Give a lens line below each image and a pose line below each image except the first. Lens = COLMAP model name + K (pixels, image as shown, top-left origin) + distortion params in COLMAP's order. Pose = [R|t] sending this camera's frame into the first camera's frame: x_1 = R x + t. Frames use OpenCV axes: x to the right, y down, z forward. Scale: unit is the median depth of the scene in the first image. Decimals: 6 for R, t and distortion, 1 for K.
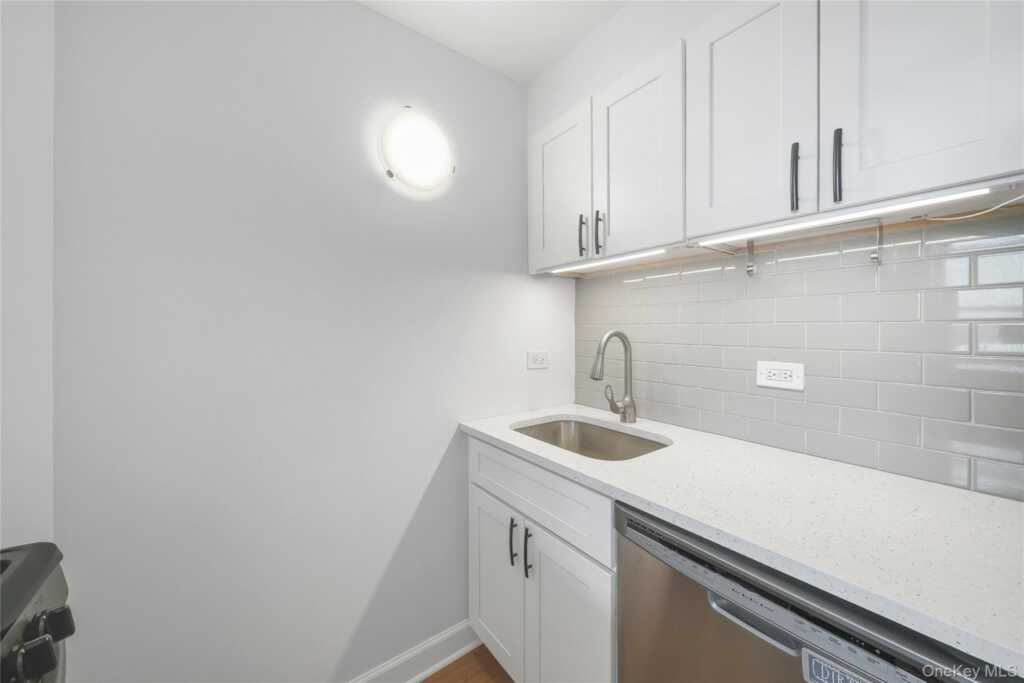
lens RADIAL K [[372.5, 0, 507.3], [0, 372.5, 333.7], [0, 0, 1]] dist [-0.000324, -0.000186]
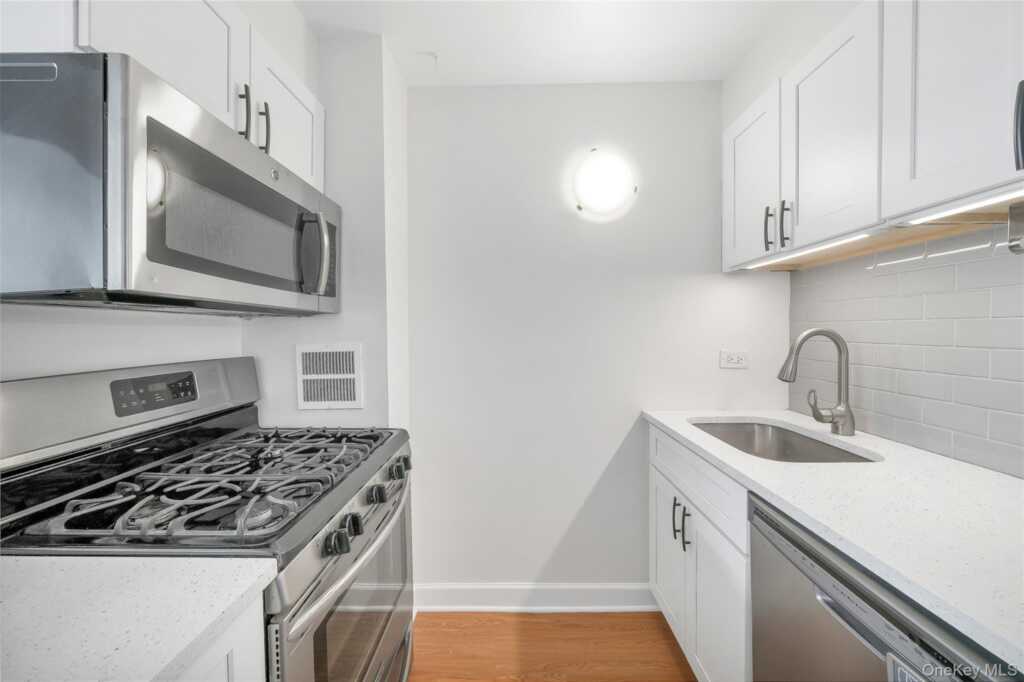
lens RADIAL K [[366.4, 0, 510.5], [0, 366.4, 339.0], [0, 0, 1]] dist [-0.001673, -0.000081]
pose [[0.797579, 0.008265, -0.603157, 0.247507], [0.000039, 0.999905, 0.013753, 0.005250], [0.603214, -0.010993, 0.797504, -0.148713]]
